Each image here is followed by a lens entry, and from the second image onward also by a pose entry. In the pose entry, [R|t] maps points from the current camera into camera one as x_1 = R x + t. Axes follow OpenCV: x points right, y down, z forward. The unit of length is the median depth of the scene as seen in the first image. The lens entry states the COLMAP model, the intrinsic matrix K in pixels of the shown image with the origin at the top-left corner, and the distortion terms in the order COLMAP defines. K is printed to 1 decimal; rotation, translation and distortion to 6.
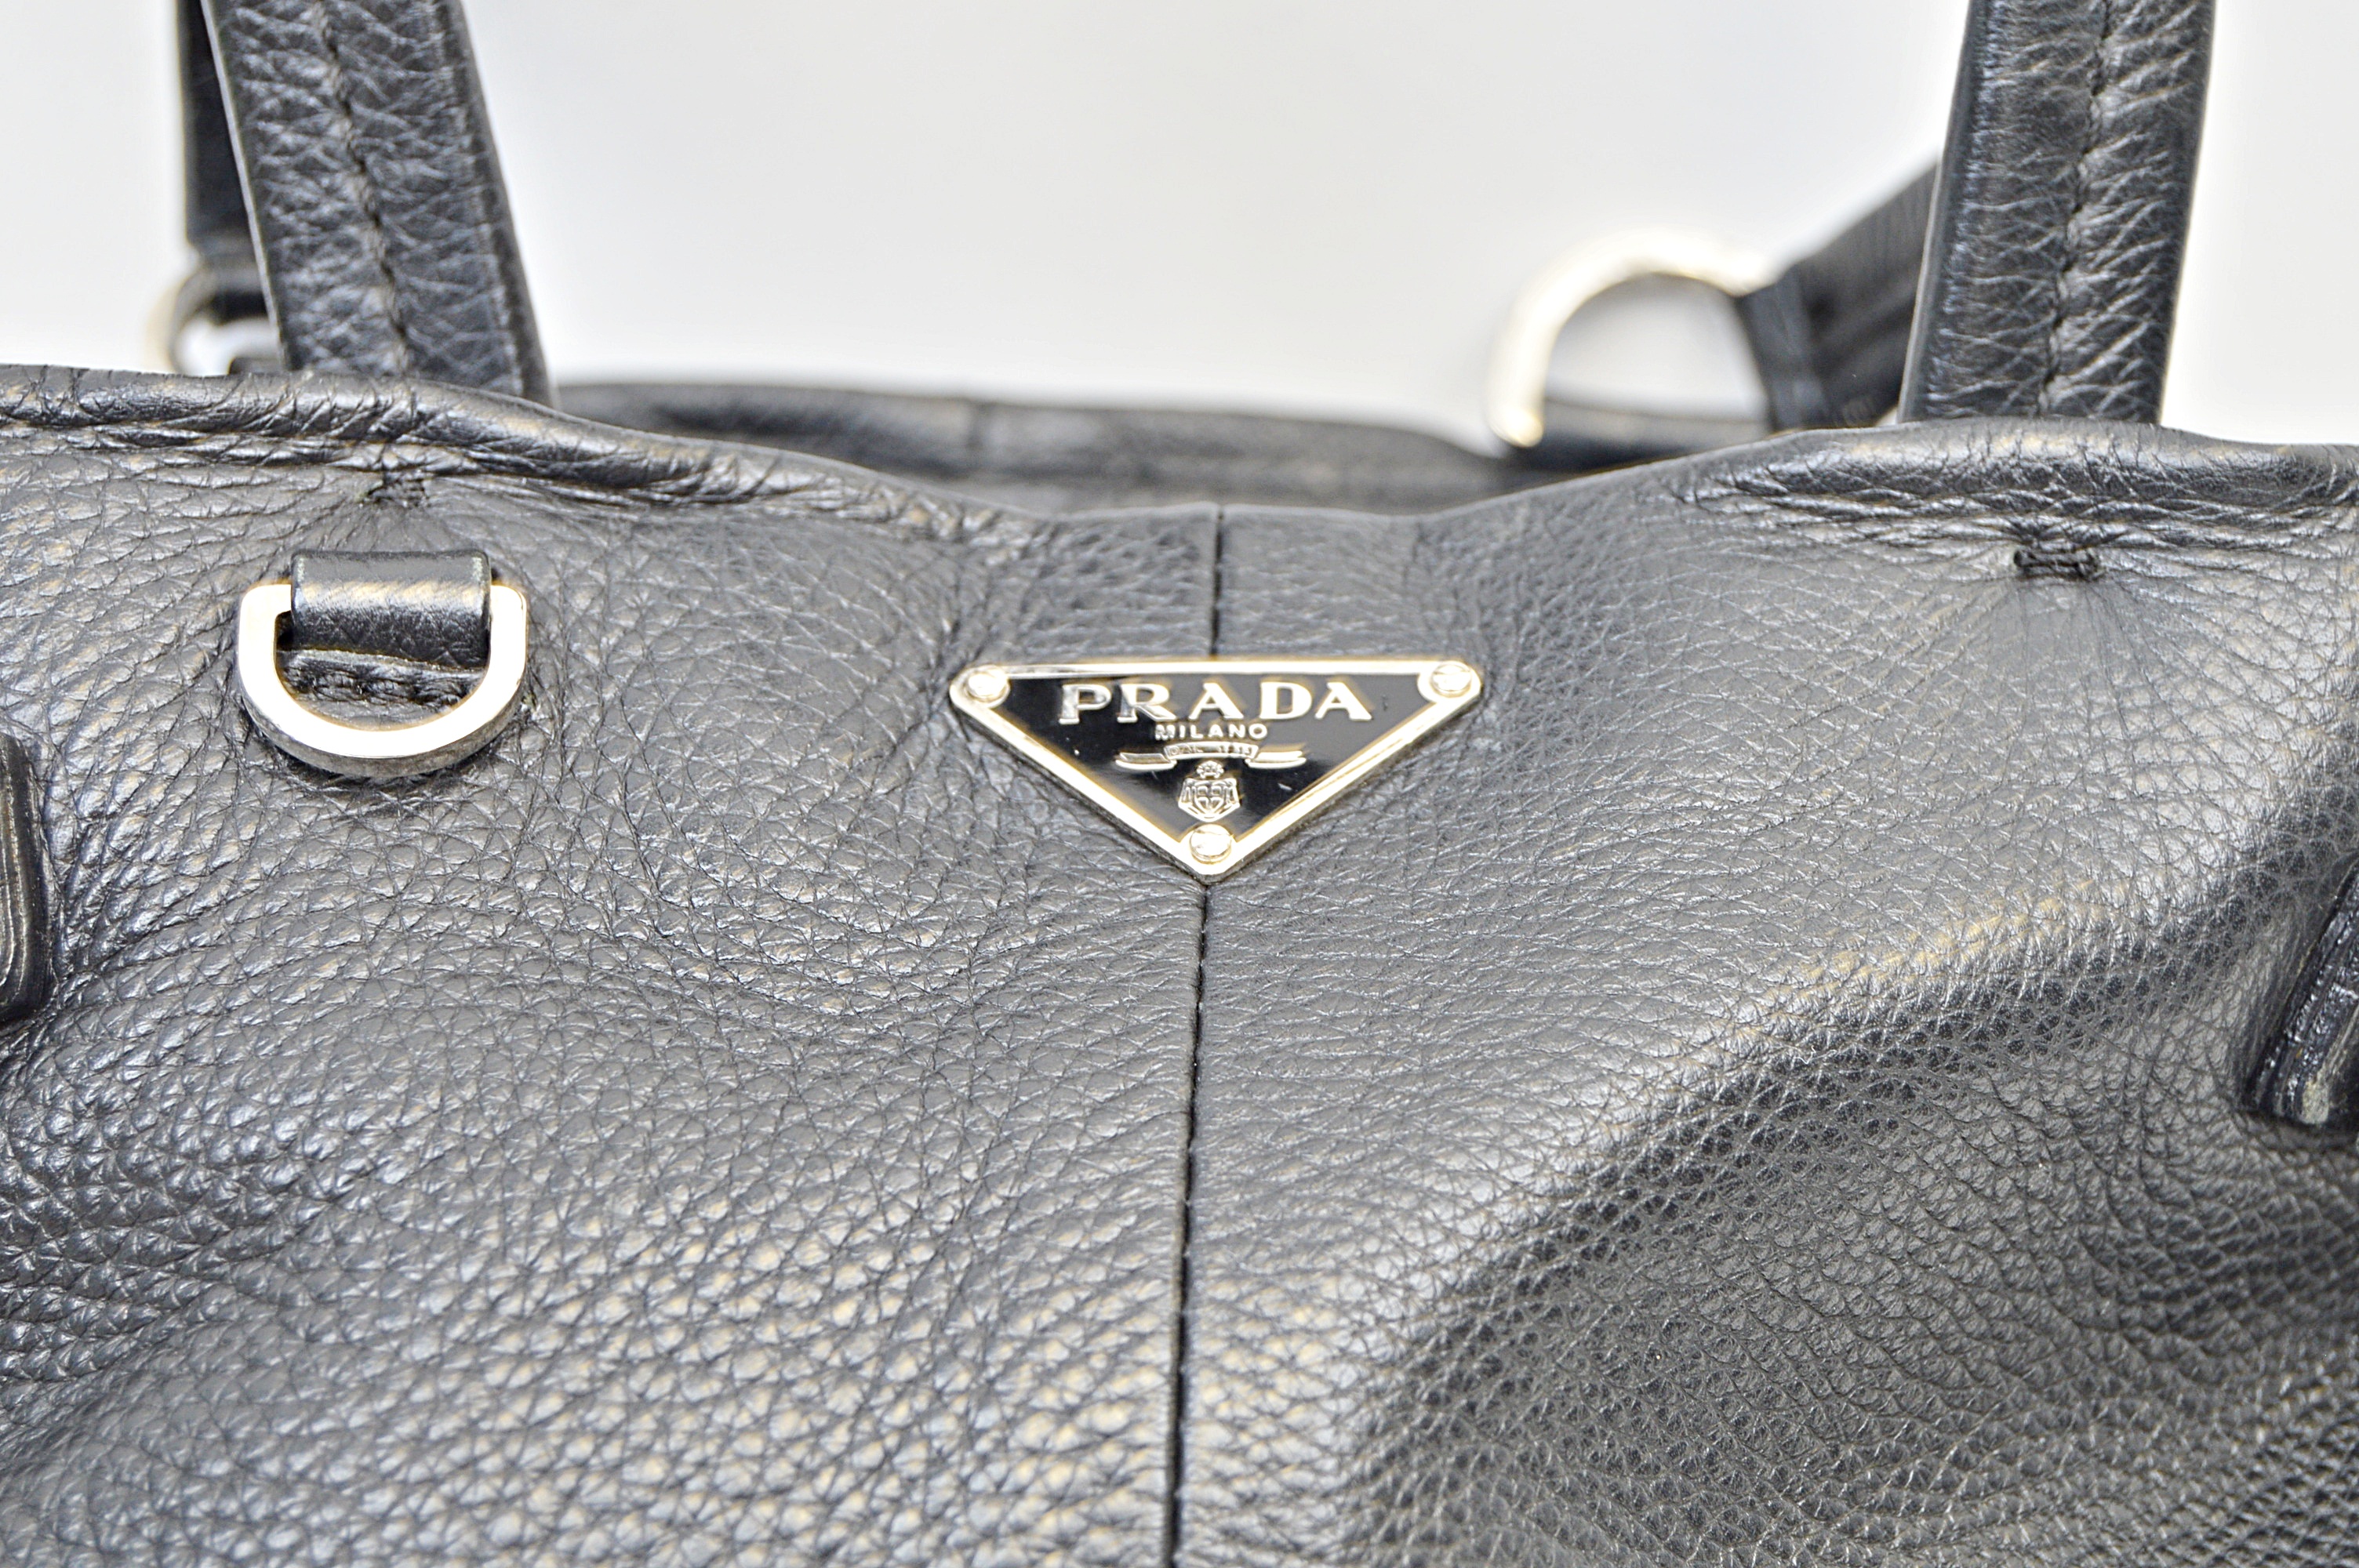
lens RADIAL K [[5285.1, 0, 1179.5], [0, 5285.1, 784.0], [0, 0, 1]] dist [0.061859, -0.125648]
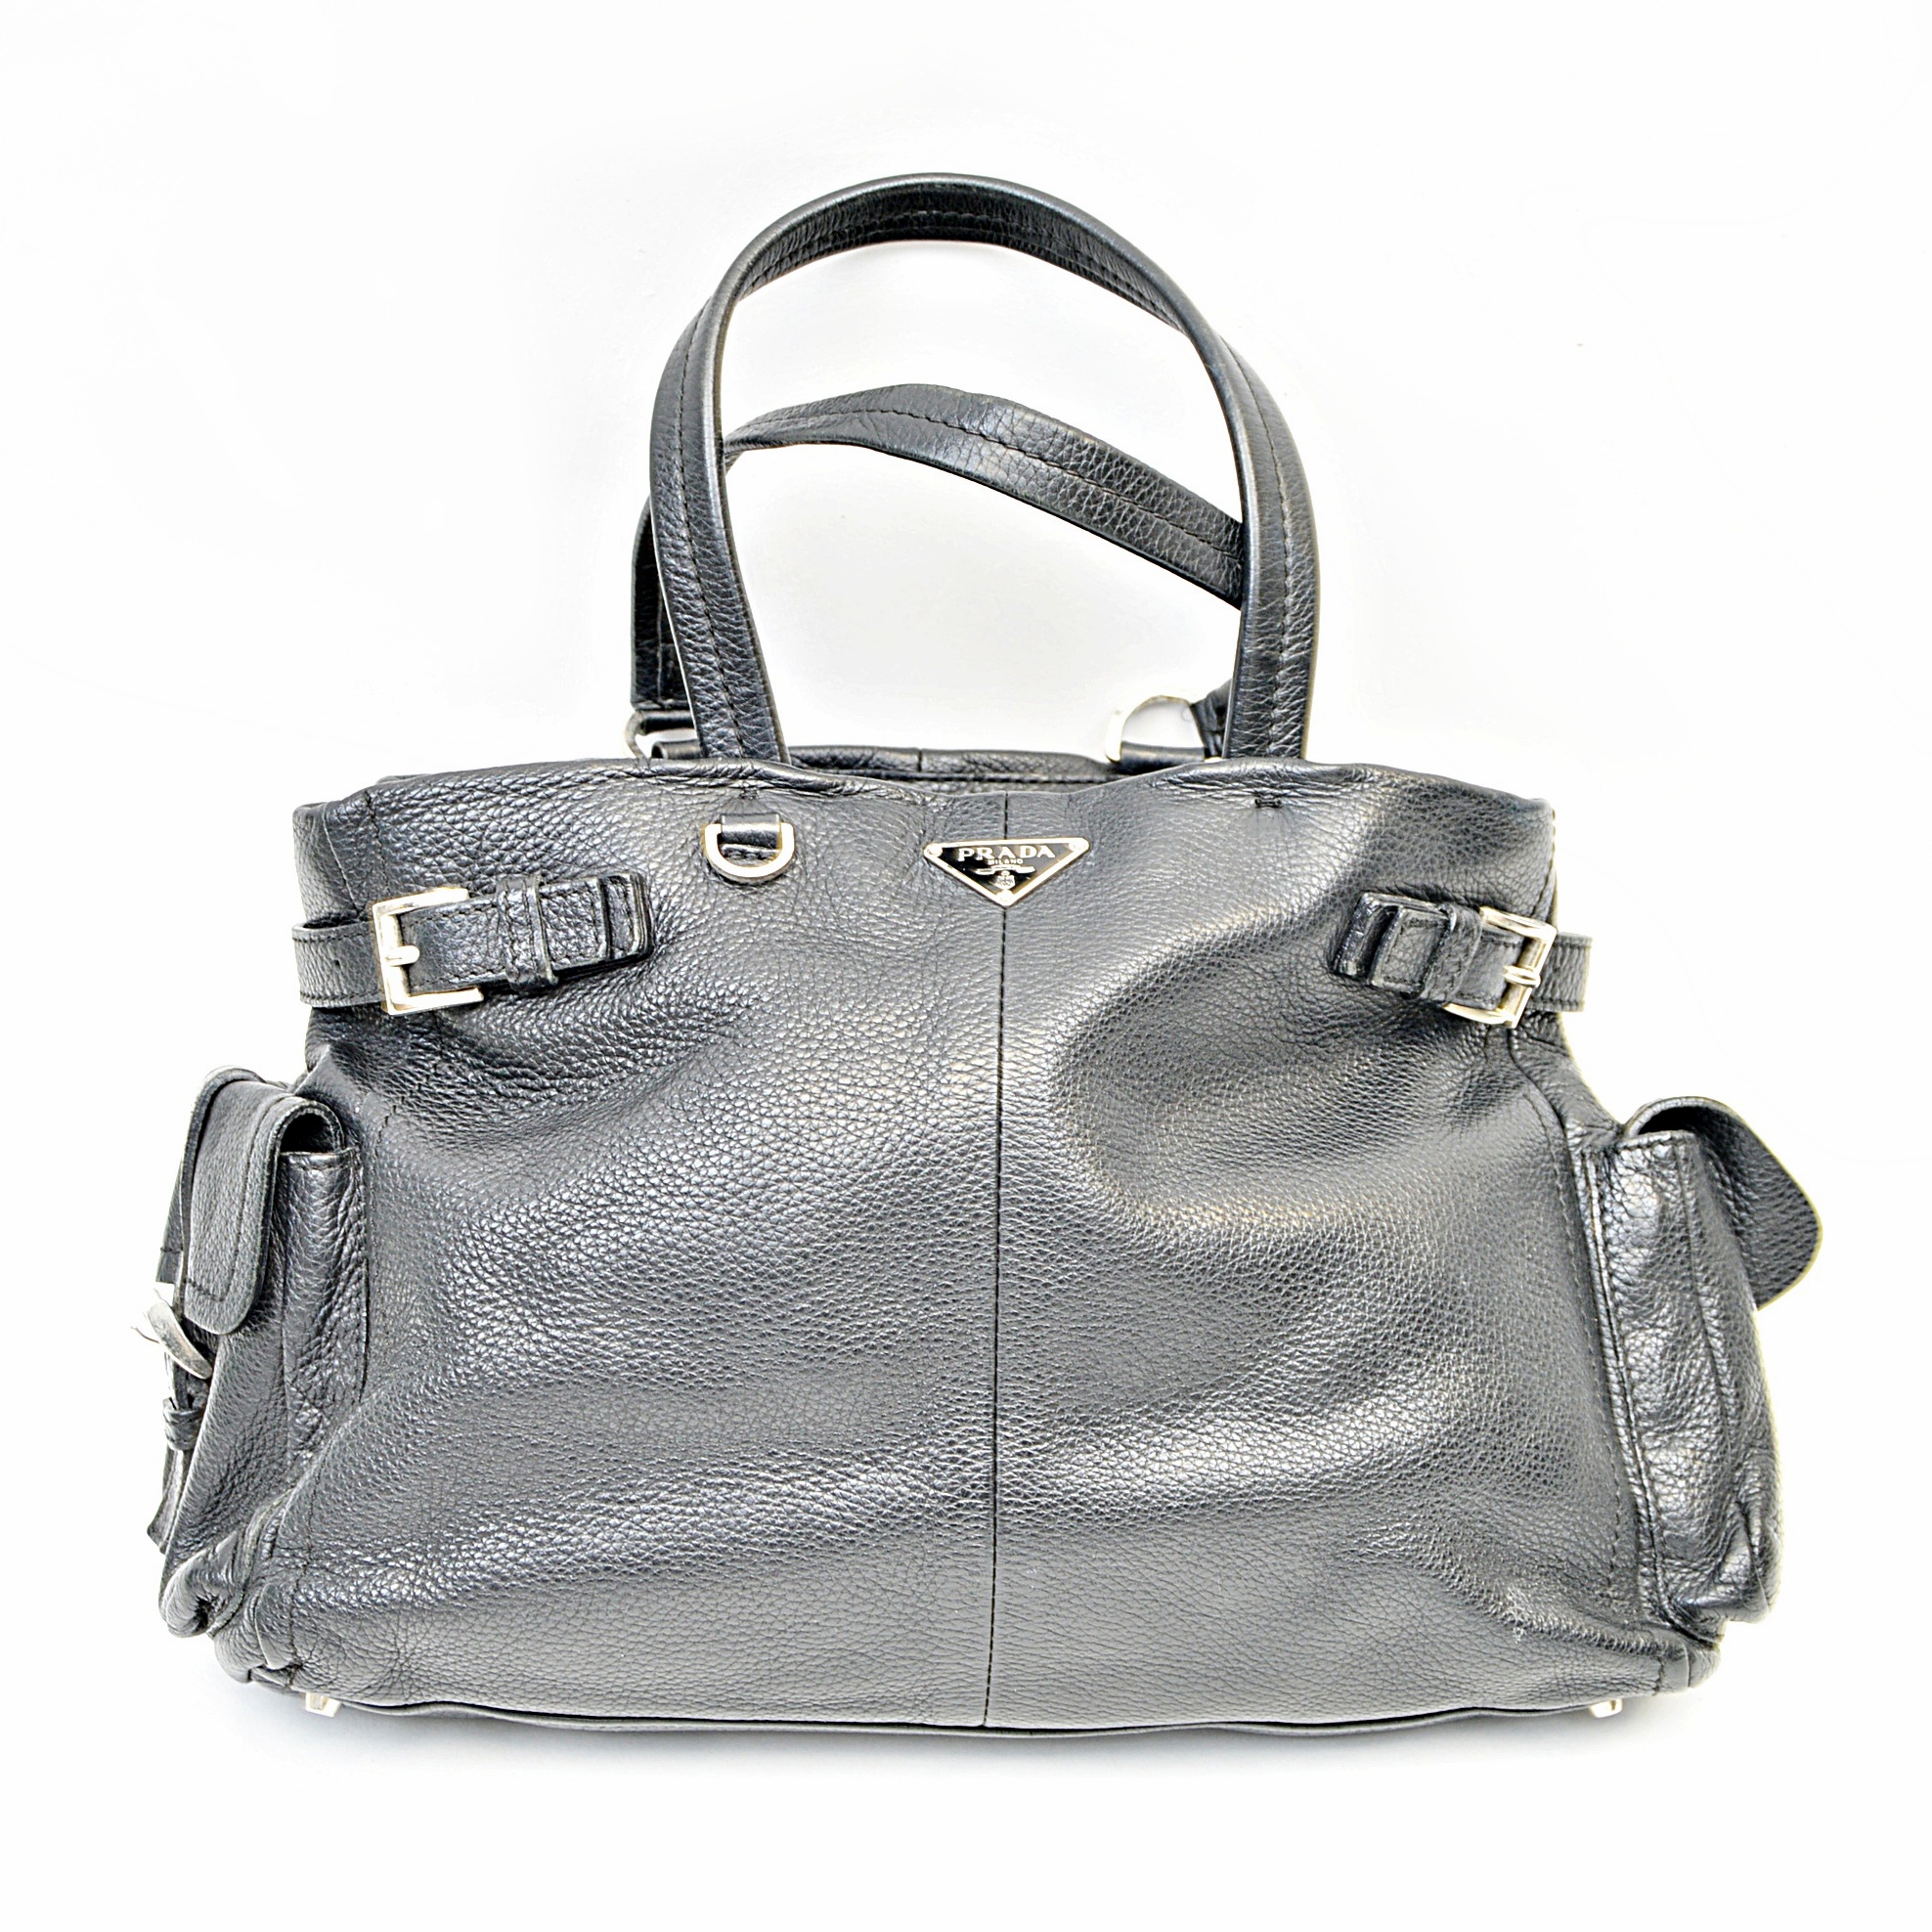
lens RADIAL K [[2948.9, 0, 966.0], [0, 2948.9, 966.0], [0, 0, 1]] dist [-0.005636, 0.002709]
pose [[0.999592, -0.026791, -0.009915, -0.001780], [0.026926, 0.999543, 0.013748, 0.028487], [0.009543, -0.014009, 0.999856, -0.814953]]
